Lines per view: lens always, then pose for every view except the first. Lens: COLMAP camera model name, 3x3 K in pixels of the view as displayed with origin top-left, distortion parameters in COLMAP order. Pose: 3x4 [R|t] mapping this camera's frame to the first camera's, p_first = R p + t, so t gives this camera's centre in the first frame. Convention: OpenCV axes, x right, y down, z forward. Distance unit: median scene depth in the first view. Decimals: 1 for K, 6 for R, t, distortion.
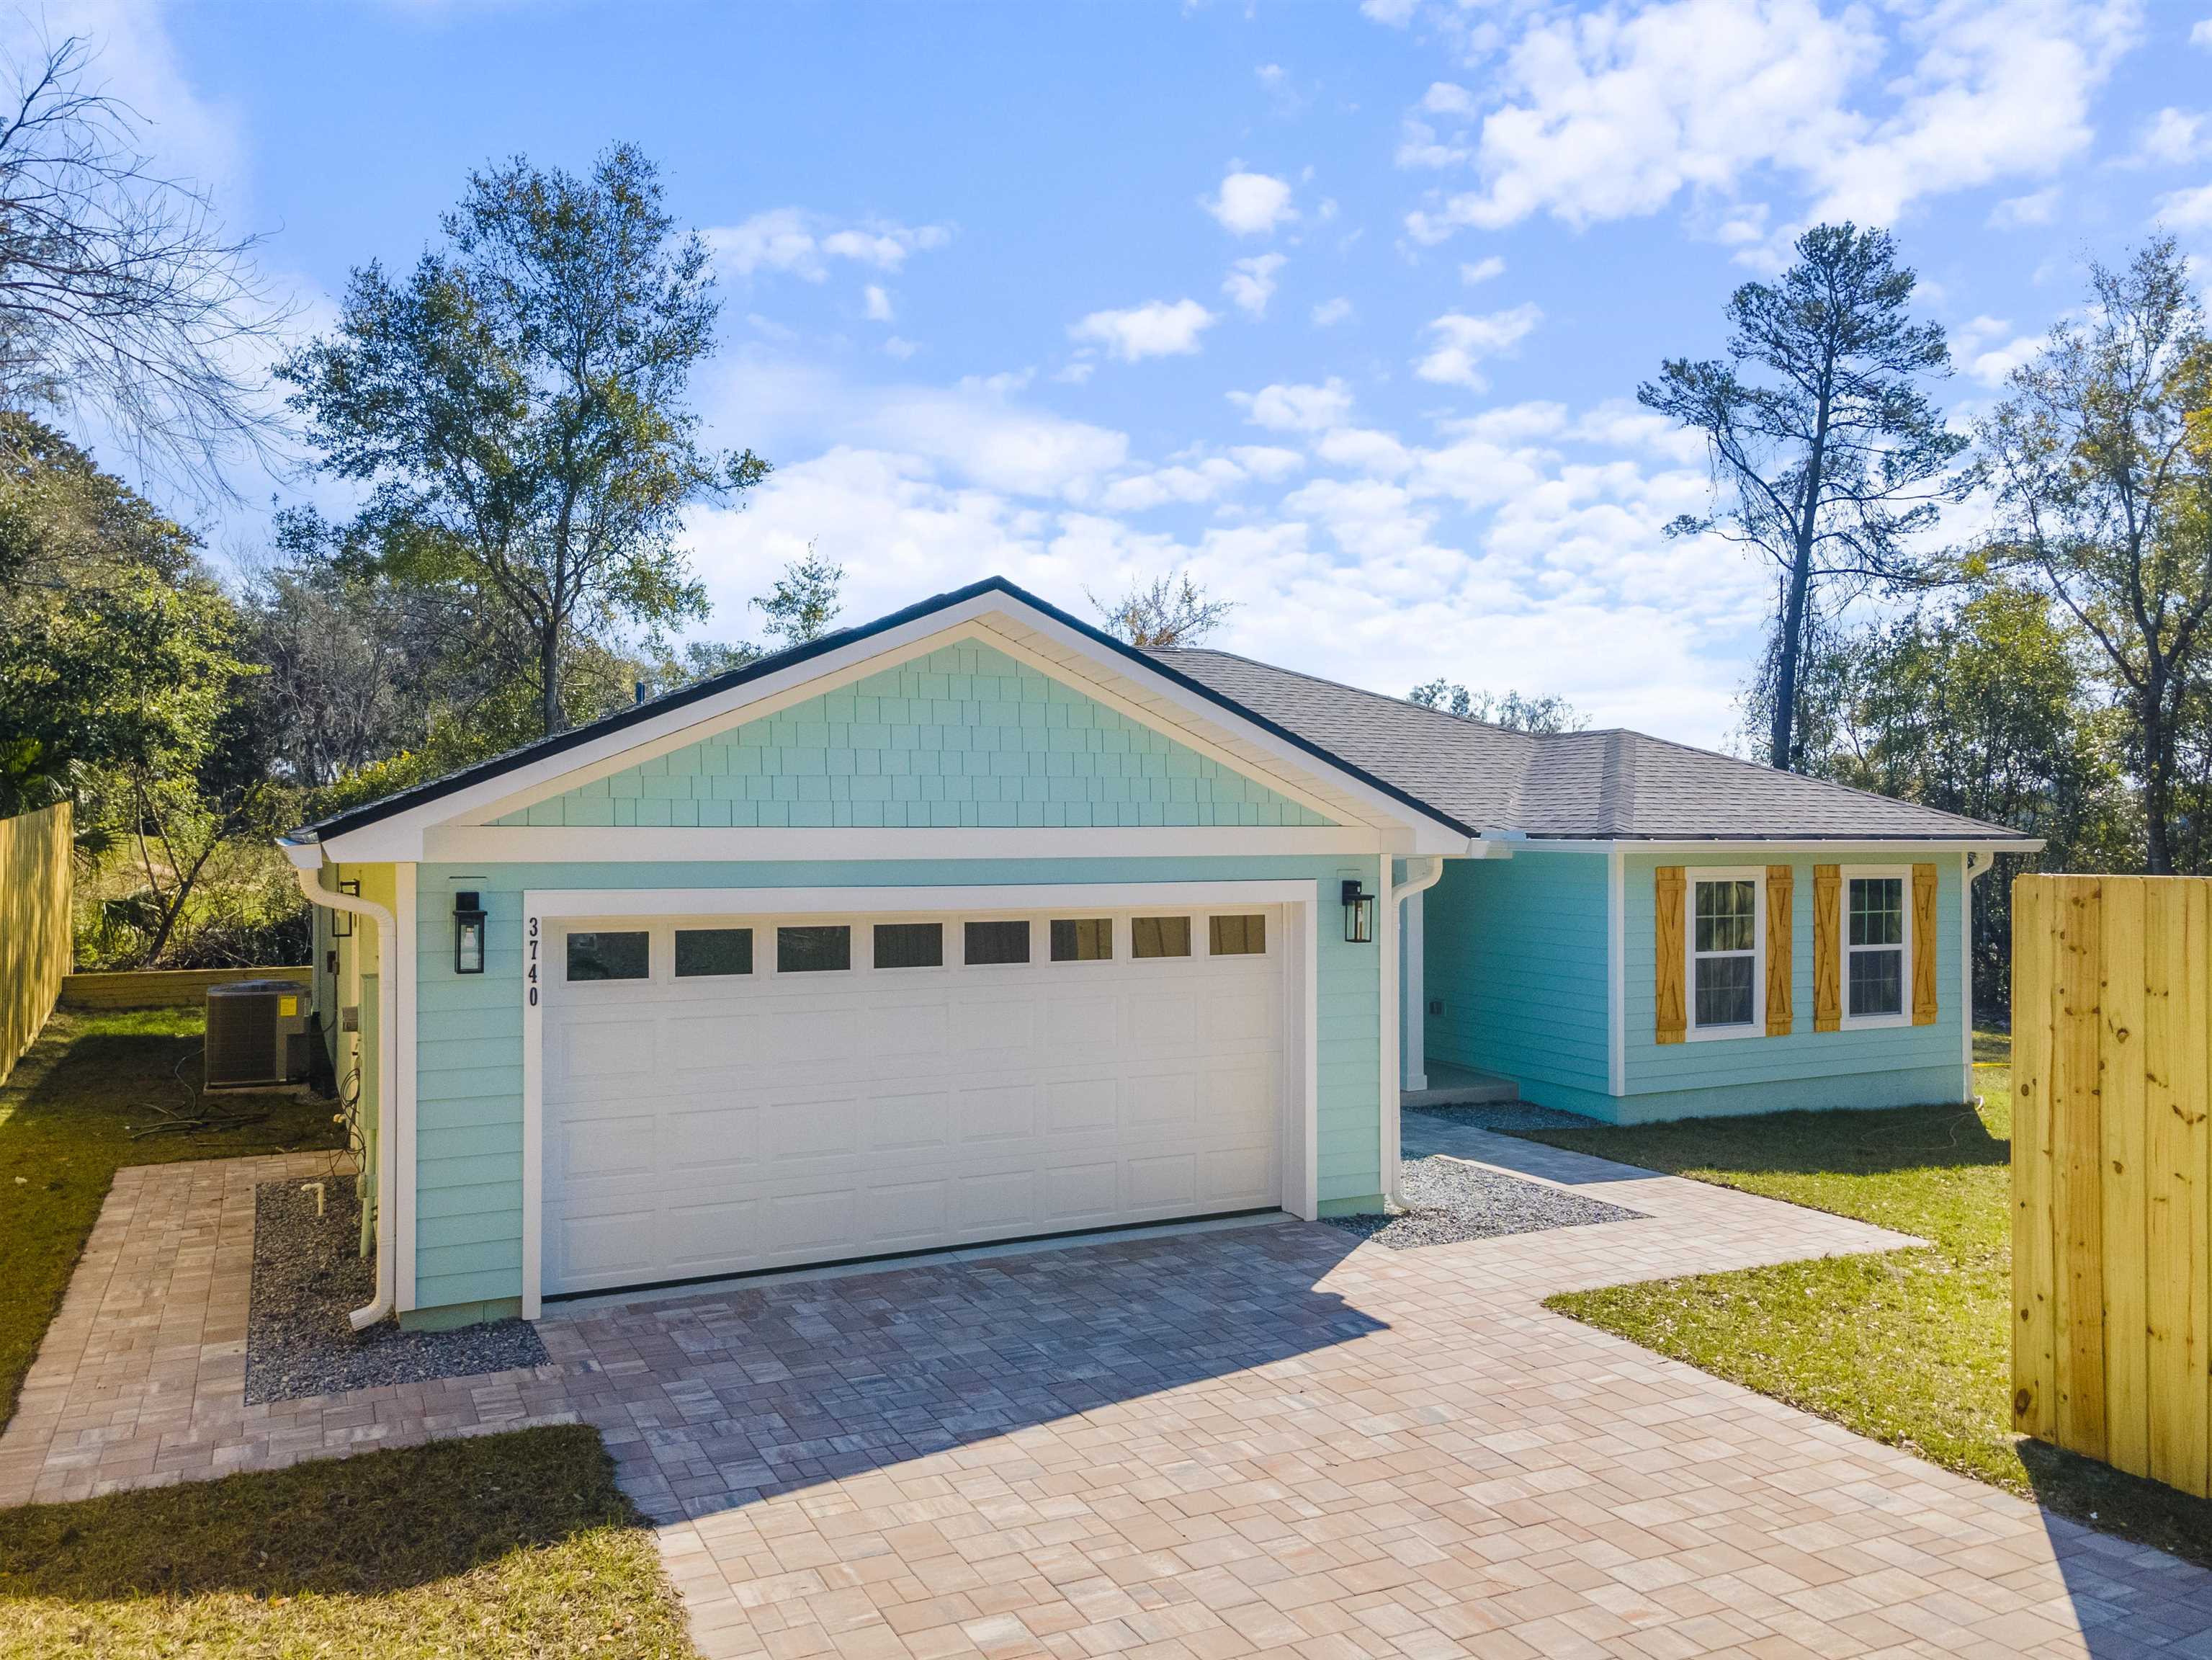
lens RADIAL K [[1648.2, 0, 1109.5], [0, 1648.2, 861.9], [0, 0, 1]] dist [0.001855, 0.067398]
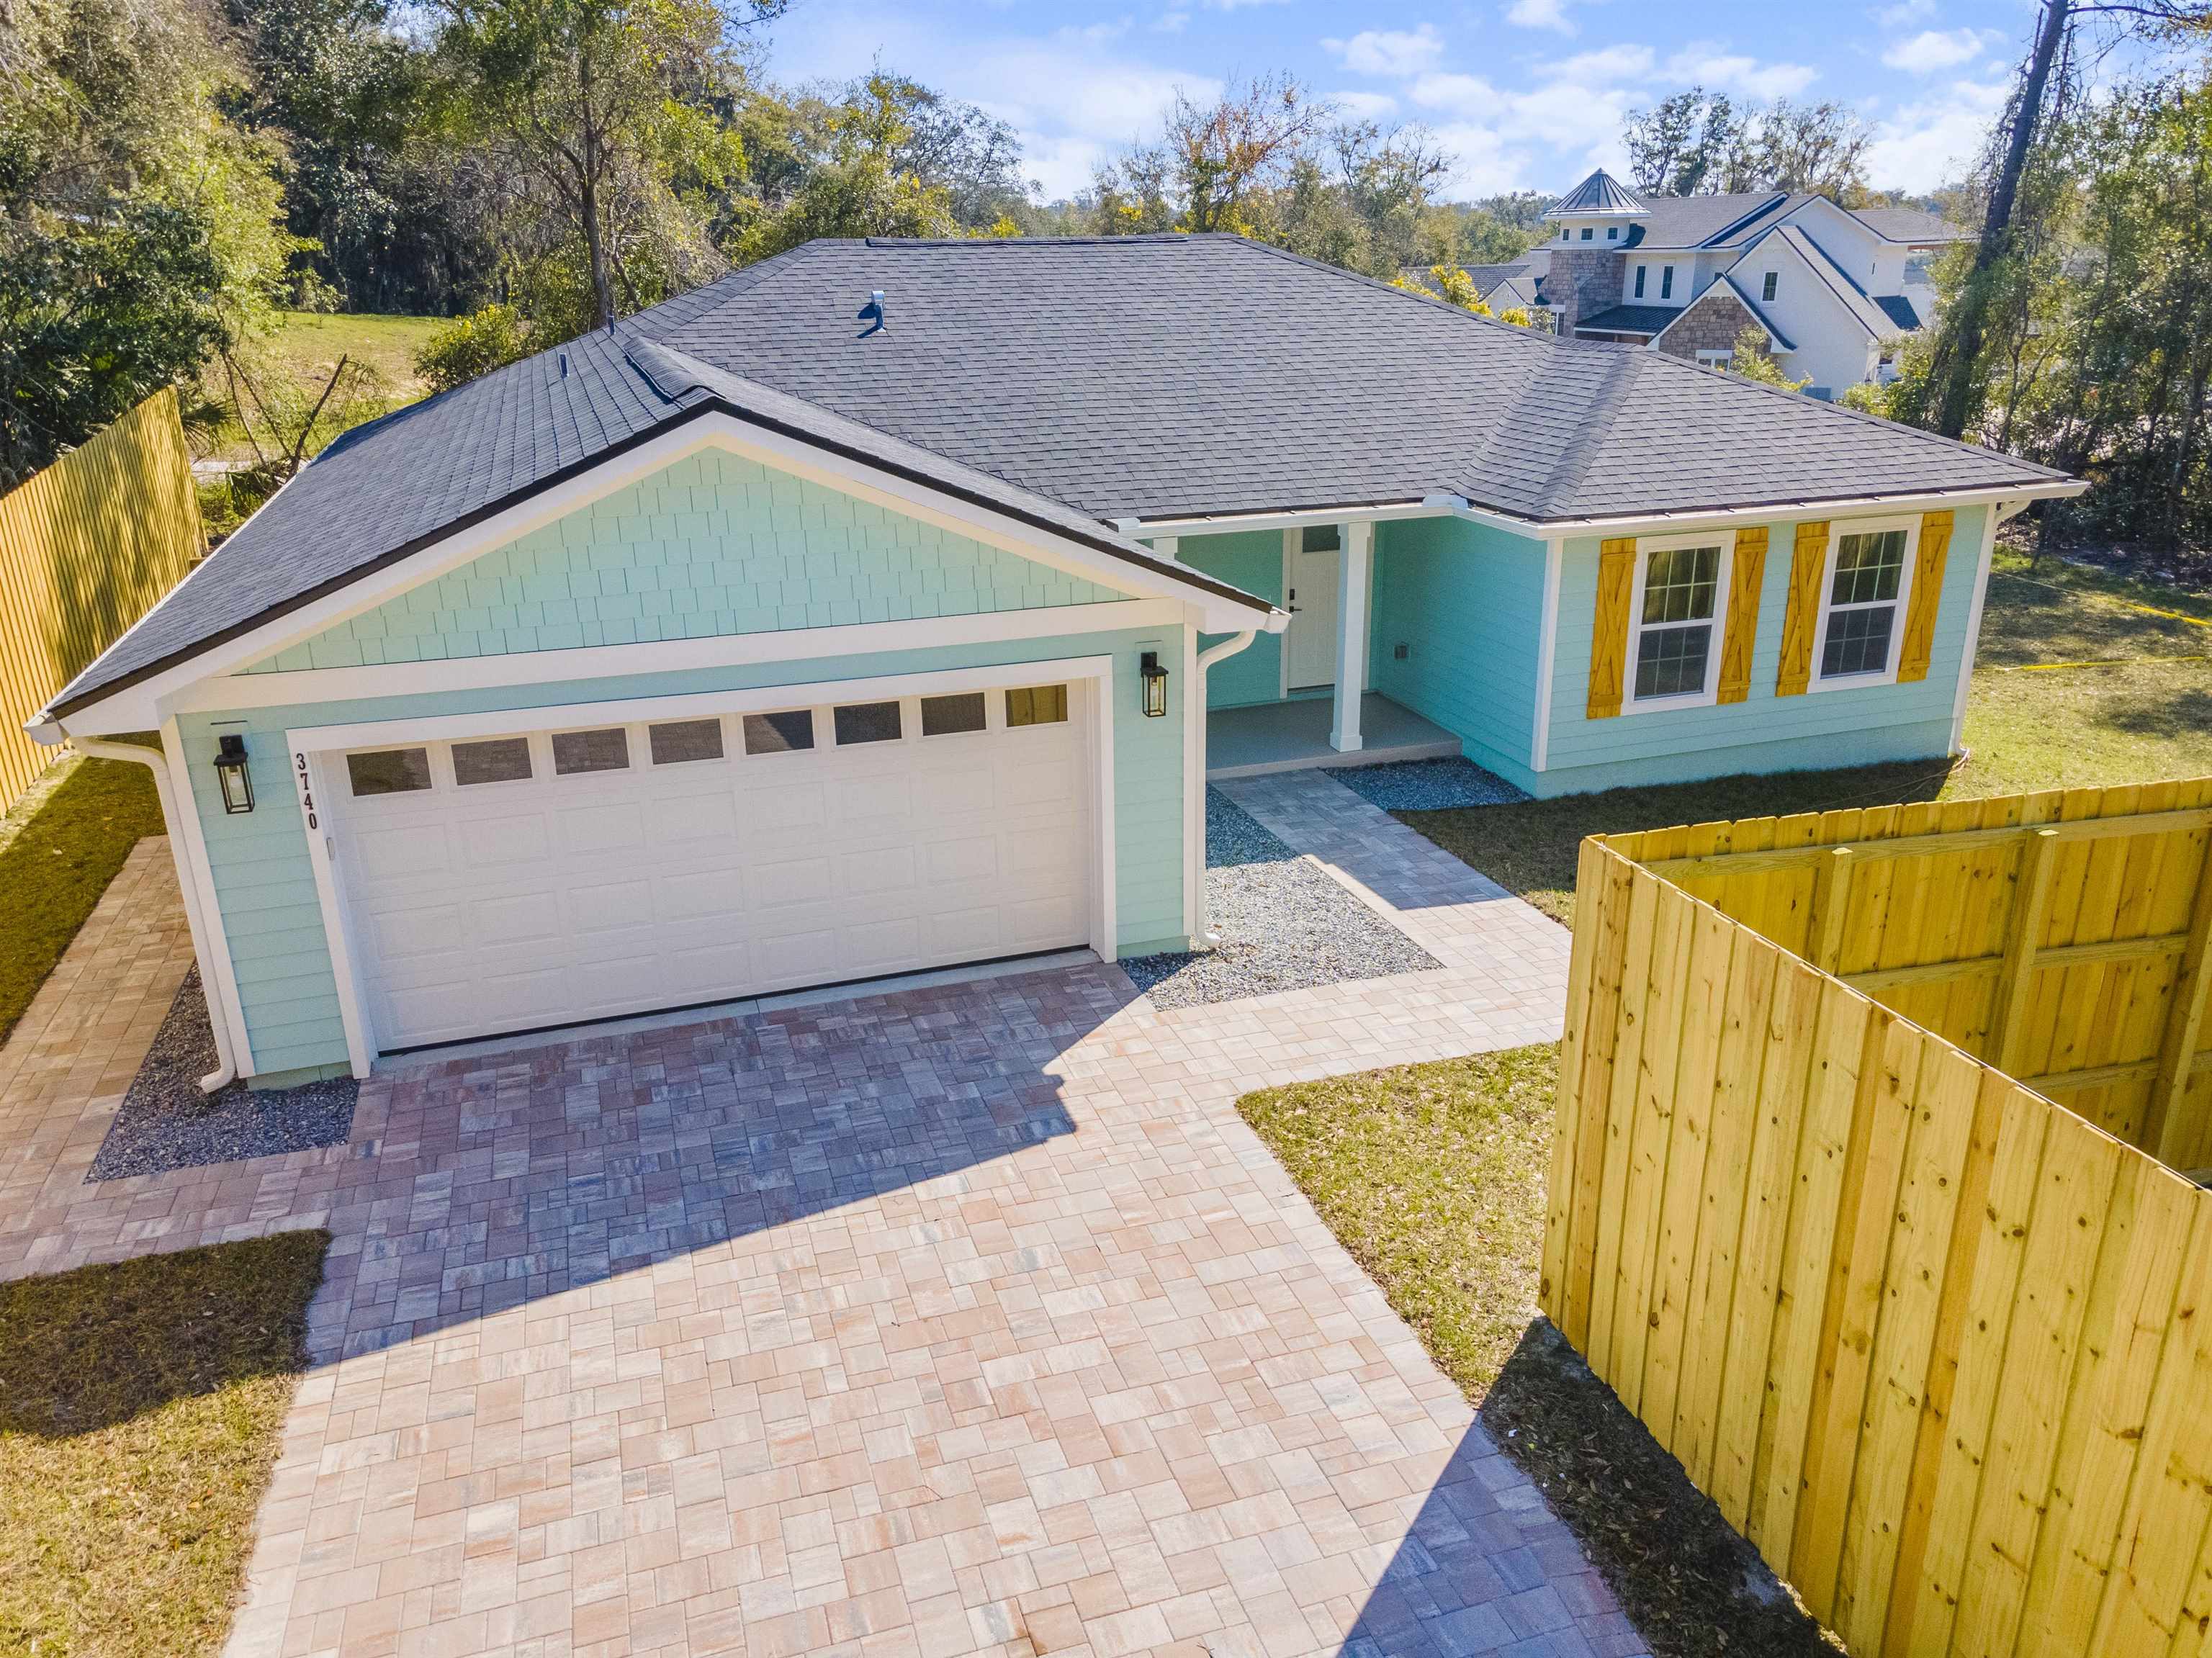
lens RADIAL K [[1621.7, 0, 1132.2], [0, 1621.7, 817.2], [0, 0, 1]] dist [0.024232, 0.012300]
pose [[0.989740, 0.036819, -0.138051, 0.335402], [0.010050, 0.945893, 0.324323, -0.260944], [0.142523, -0.322383, 0.935819, 0.044940]]
